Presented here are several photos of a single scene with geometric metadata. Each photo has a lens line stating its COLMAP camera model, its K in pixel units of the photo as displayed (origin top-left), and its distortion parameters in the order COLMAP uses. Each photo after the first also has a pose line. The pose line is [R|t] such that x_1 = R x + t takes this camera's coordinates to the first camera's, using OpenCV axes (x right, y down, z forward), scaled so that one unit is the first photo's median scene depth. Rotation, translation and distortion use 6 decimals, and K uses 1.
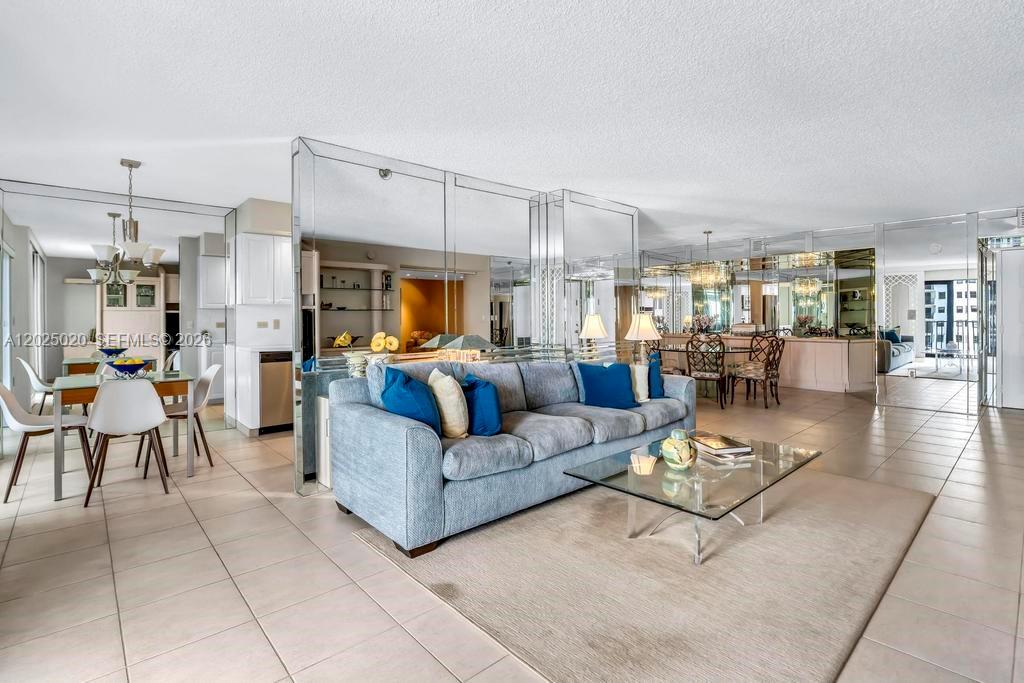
lens RADIAL K [[492.3, 0, 513.4], [0, 492.3, 317.9], [0, 0, 1]] dist [-0.013157, 0.000625]
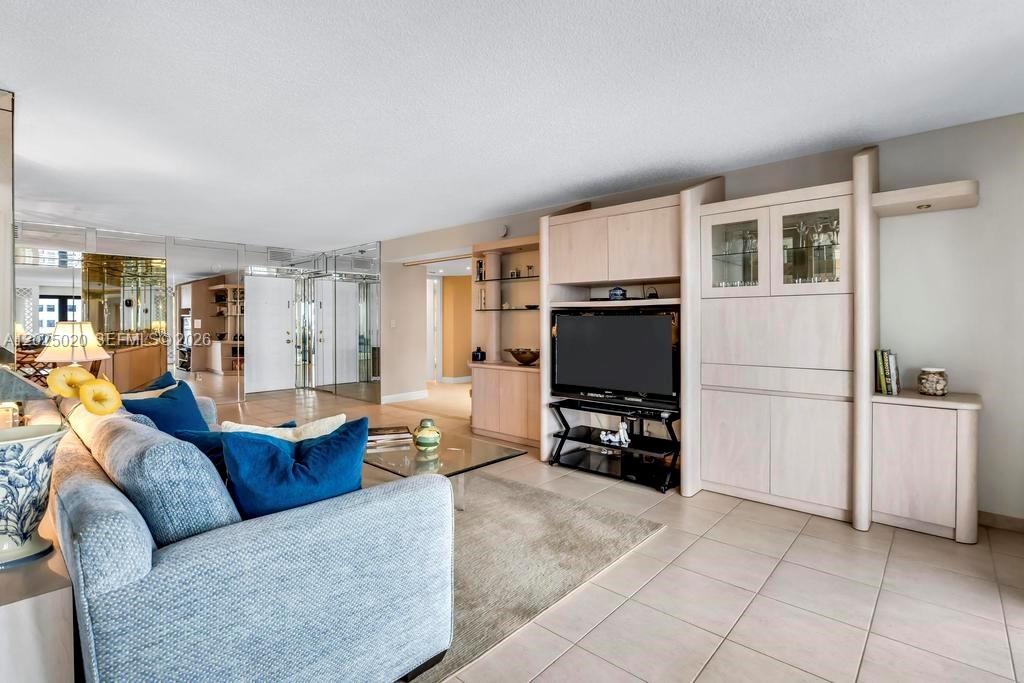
lens RADIAL K [[487.4, 0, 516.7], [0, 487.4, 334.1], [0, 0, 1]] dist [-0.001756, 0.000051]
pose [[-0.103834, -0.021244, 0.994368, -0.622109], [0.005536, 0.999744, 0.021937, -0.002507], [-0.994579, 0.007783, -0.103690, 0.650528]]
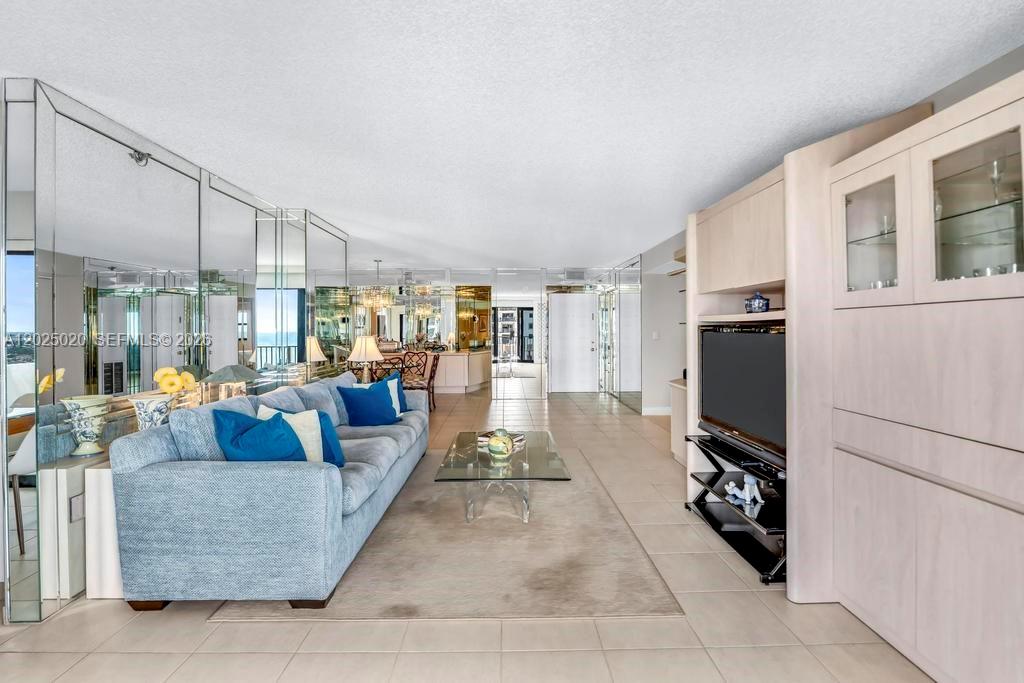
lens RADIAL K [[487.4, 0, 516.7], [0, 487.4, 334.1], [0, 0, 1]] dist [-0.001756, 0.000051]
pose [[0.663351, -0.006746, 0.748278, -0.441487], [0.006228, 0.999975, 0.003493, -0.022171], [-0.748283, 0.002343, 0.663376, 0.070691]]
